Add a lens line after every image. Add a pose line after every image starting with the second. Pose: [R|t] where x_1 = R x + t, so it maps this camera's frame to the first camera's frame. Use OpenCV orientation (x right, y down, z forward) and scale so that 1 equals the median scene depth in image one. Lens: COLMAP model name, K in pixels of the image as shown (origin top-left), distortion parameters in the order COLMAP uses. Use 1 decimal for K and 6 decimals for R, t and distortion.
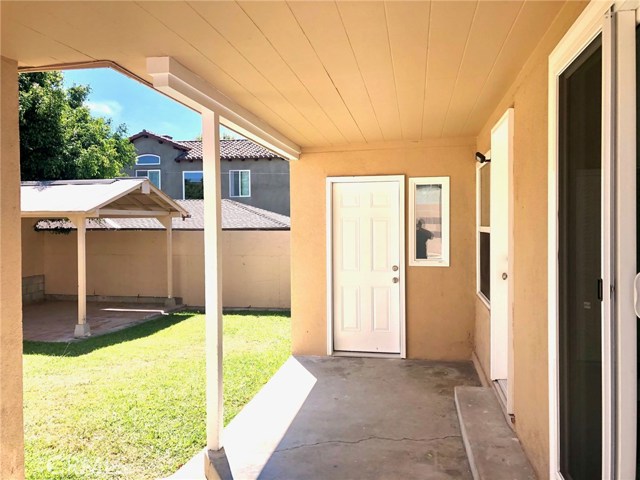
lens RADIAL K [[525.1, 0, 306.1], [0, 525.1, 227.1], [0, 0, 1]] dist [0.043388, -0.052192]
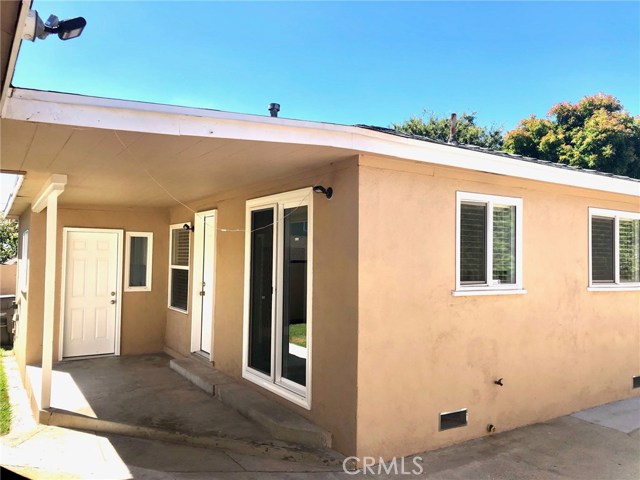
lens RADIAL K [[525.1, 0, 317.1], [0, 525.1, 240.5], [0, 0, 1]] dist [0.043388, -0.052192]
pose [[0.731182, 0.039665, 0.681028, -0.281312], [-0.016018, 0.999031, -0.040989, -0.011378], [-0.681994, 0.019062, 0.731109, -0.297964]]
